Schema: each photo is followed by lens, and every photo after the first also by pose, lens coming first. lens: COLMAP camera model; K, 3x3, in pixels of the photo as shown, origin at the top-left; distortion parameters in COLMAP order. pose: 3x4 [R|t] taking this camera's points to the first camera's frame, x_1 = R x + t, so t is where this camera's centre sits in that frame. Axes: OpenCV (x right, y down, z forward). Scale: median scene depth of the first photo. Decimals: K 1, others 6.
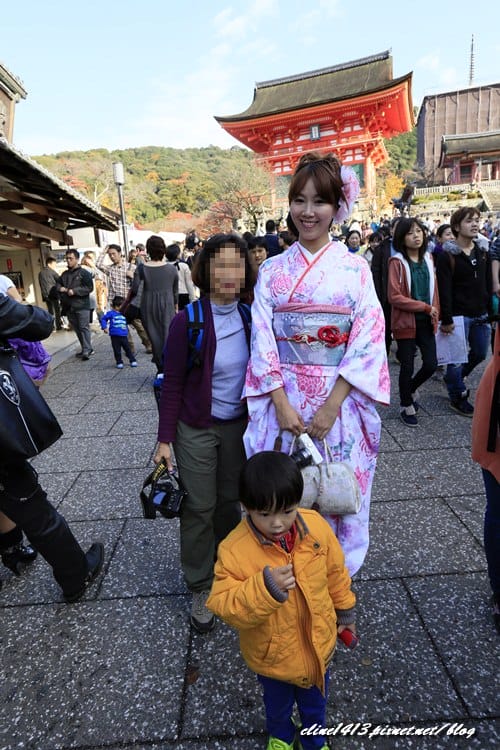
lens RADIAL K [[443.6, 0, 248.0], [0, 443.6, 370.8], [0, 0, 1]] dist [-0.007593, 0.001898]
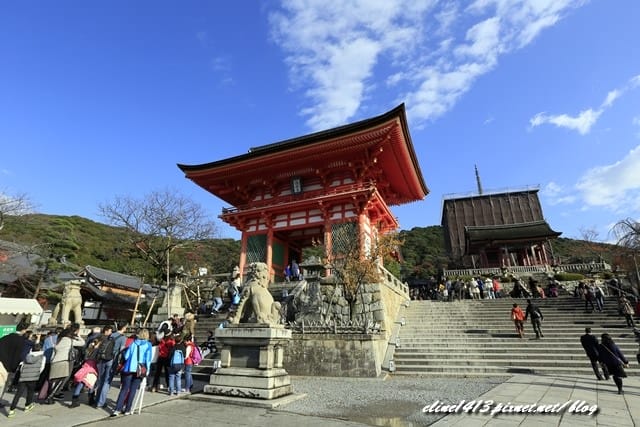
lens RADIAL K [[333.5, 0, 317.7], [0, 333.5, 213.1], [0, 0, 1]] dist [-0.021027, -0.000909]
pose [[0.997299, 0.051450, -0.052425, 0.217052], [-0.071443, 0.845280, -0.529526, -0.179865], [0.017070, 0.531841, 0.846672, 0.508476]]
